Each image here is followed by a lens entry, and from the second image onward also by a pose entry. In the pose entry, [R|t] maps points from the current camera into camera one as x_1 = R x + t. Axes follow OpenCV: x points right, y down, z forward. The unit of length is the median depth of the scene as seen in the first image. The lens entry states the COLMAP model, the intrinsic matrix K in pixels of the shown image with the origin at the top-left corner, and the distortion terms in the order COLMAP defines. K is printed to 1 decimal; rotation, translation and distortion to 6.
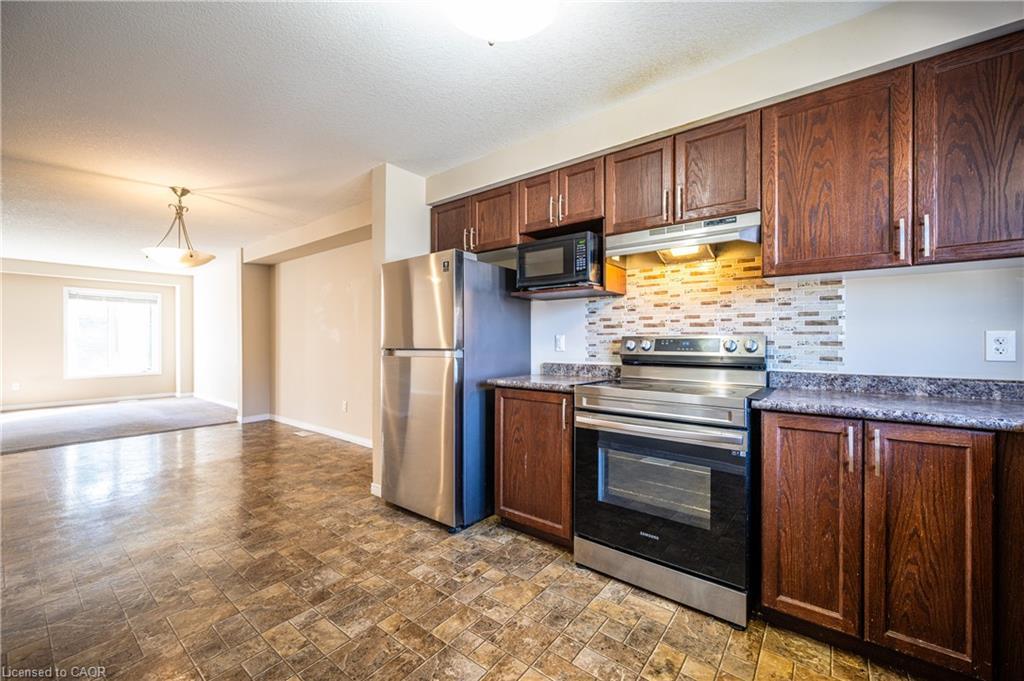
lens RADIAL K [[408.2, 0, 509.9], [0, 408.2, 340.2], [0, 0, 1]] dist [0.008403, 0.000034]
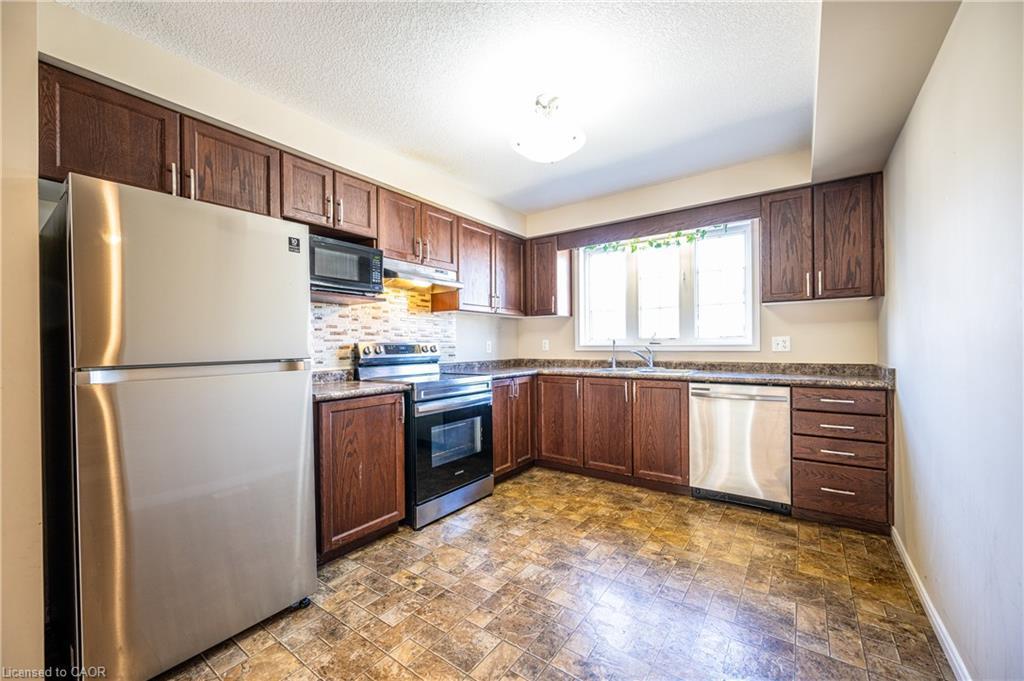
lens RADIAL K [[408.2, 0, 509.2], [0, 408.2, 343.1], [0, 0, 1]] dist [0.008403, 0.000034]
pose [[-0.041200, 0.003338, 0.999145, -0.979432], [0.009313, 0.999952, -0.002957, -0.001181], [-0.999108, 0.009183, -0.041229, 0.711614]]
